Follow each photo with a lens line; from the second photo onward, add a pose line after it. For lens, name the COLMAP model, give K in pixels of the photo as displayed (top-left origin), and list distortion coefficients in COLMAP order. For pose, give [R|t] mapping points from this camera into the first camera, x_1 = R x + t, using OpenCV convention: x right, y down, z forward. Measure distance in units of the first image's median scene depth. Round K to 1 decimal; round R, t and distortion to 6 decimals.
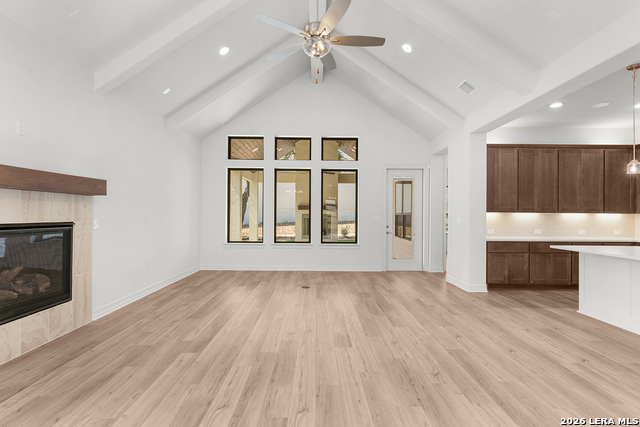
lens RADIAL K [[312.2, 0, 316.6], [0, 312.2, 212.1], [0, 0, 1]] dist [0.002346, -0.000506]
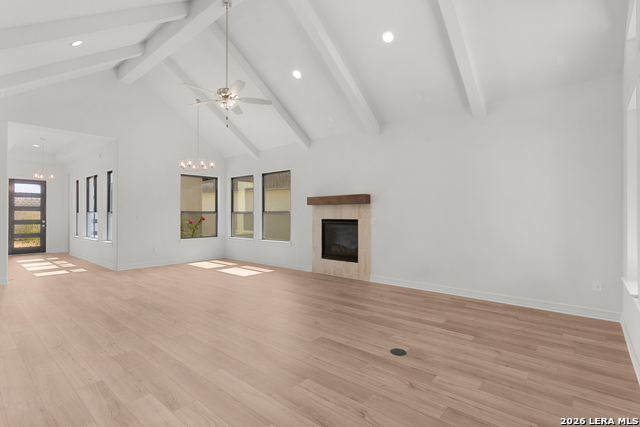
lens RADIAL K [[312.2, 0, 317.8], [0, 312.2, 213.5], [0, 0, 1]] dist [0.002346, -0.000506]
pose [[-0.656632, -0.008705, -0.754161, 0.726783], [0.002837, 0.999898, -0.014011, 0.021879], [0.754205, -0.011339, -0.656541, 1.999456]]
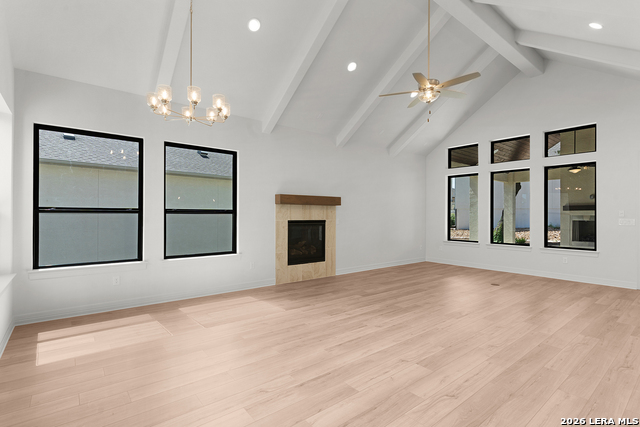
lens RADIAL K [[312.2, 0, 315.9], [0, 312.2, 216.1], [0, 0, 1]] dist [0.002346, -0.000506]
pose [[0.623189, 0.000306, -0.782071, 0.665914], [0.005176, 0.999976, 0.004515, -0.001815], [0.782054, -0.006862, 0.623173, -0.225618]]
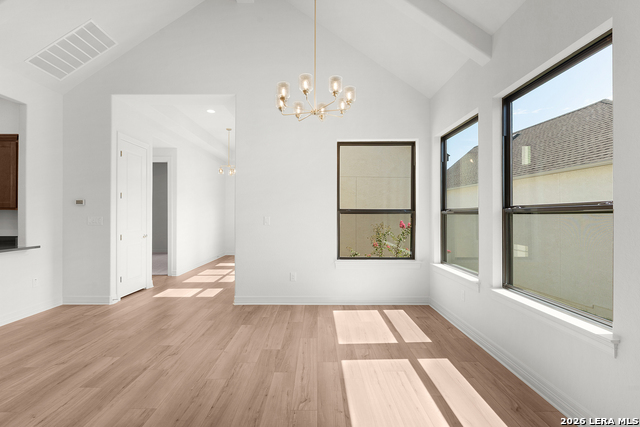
lens RADIAL K [[312.2, 0, 318.1], [0, 312.2, 215.9], [0, 0, 1]] dist [0.002346, -0.000506]
pose [[-0.999972, -0.007332, -0.001464, -0.307464], [-0.007321, 0.999946, -0.007395, 0.006300], [0.001518, -0.007384, -0.999972, 0.935670]]
